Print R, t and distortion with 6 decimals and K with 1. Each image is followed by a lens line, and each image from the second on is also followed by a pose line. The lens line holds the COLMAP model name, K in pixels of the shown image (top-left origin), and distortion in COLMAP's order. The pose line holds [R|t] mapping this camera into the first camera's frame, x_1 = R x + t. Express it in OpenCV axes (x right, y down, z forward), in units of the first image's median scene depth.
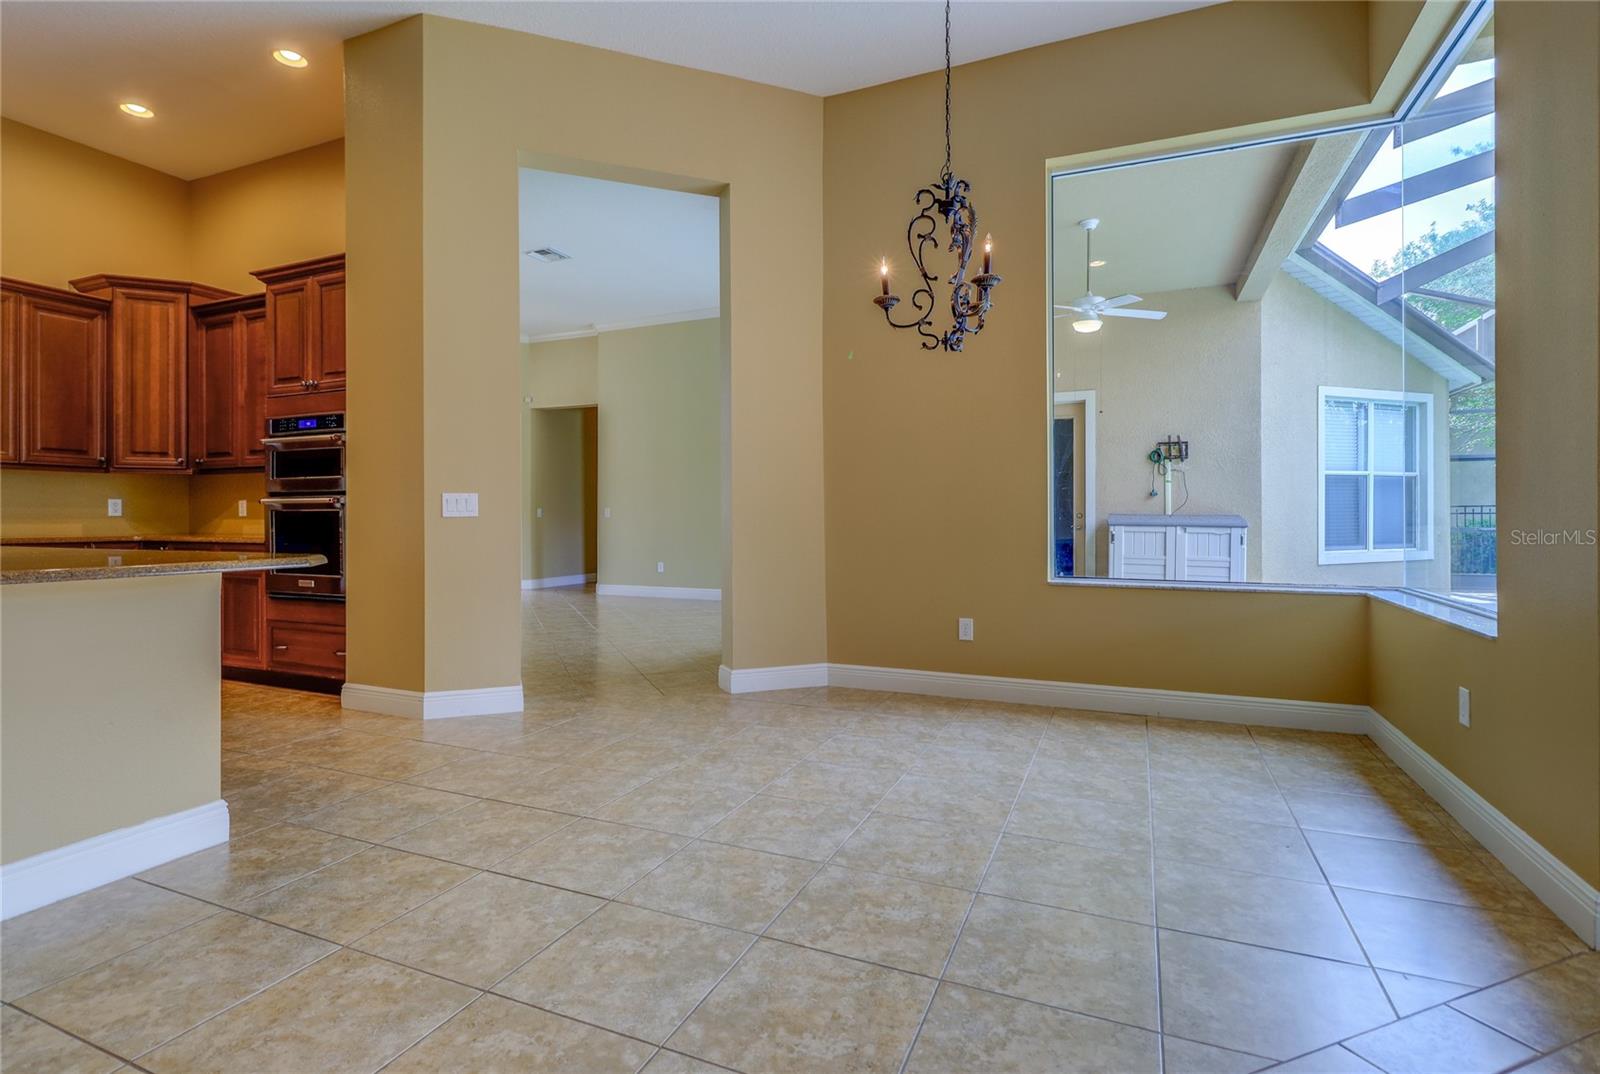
lens RADIAL K [[821.7, 0, 796.6], [0, 821.7, 518.1], [0, 0, 1]] dist [0.001095, -0.000476]
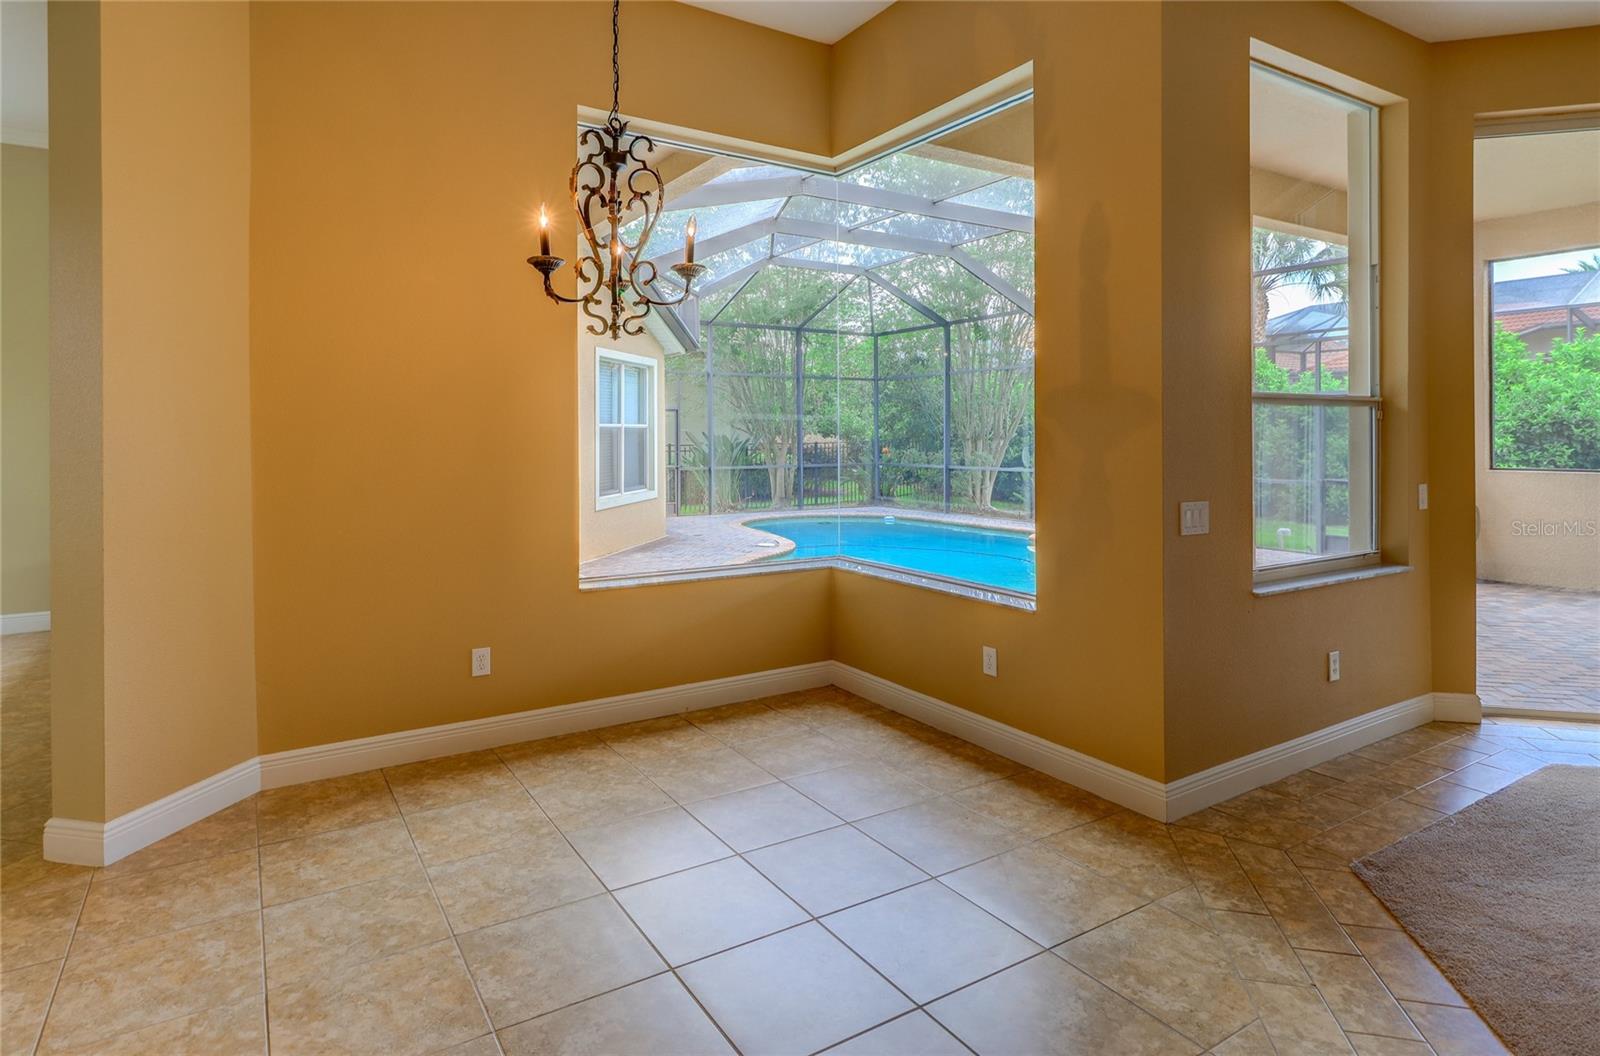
lens RADIAL K [[855.4, 0, 798.3], [0, 855.4, 435.8], [0, 0, 1]] dist [0.001218, -0.000781]
pose [[0.563000, -0.000373, 0.826457, -0.403420], [0.003645, 0.999991, -0.002032, -0.106112], [-0.826449, 0.004156, 0.562996, 0.379989]]
